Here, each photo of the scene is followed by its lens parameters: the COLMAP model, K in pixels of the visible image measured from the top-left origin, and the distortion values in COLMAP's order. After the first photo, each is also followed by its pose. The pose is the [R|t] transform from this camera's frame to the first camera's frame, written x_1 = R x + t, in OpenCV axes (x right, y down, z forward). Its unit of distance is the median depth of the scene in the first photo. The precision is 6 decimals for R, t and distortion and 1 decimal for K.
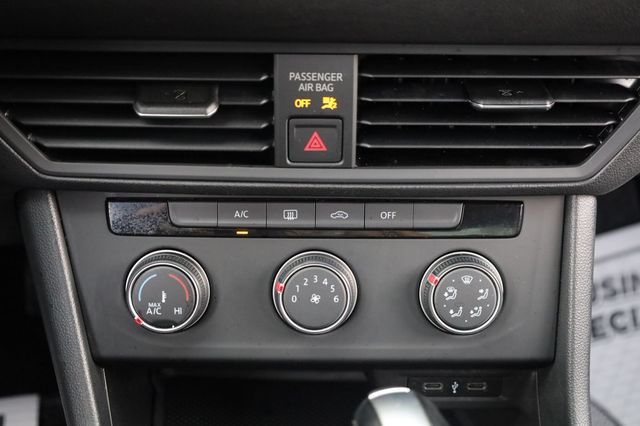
lens RADIAL K [[868.7, 0, 320.9], [0, 868.7, 215.3], [0, 0, 1]] dist [-0.026381, 0.000000]
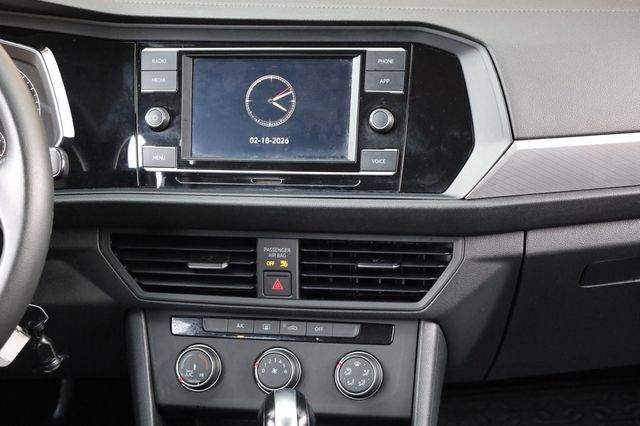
lens RADIAL K [[1401.4, 0, 322.1], [0, 1401.4, 217.6], [0, 0, 1]] dist [-0.033456, 0.000000]
pose [[0.977291, 0.013809, -0.211450, 0.726885], [-0.075098, 0.955676, -0.284680, 0.633769], [0.198147, 0.294095, 0.935011, -1.871058]]
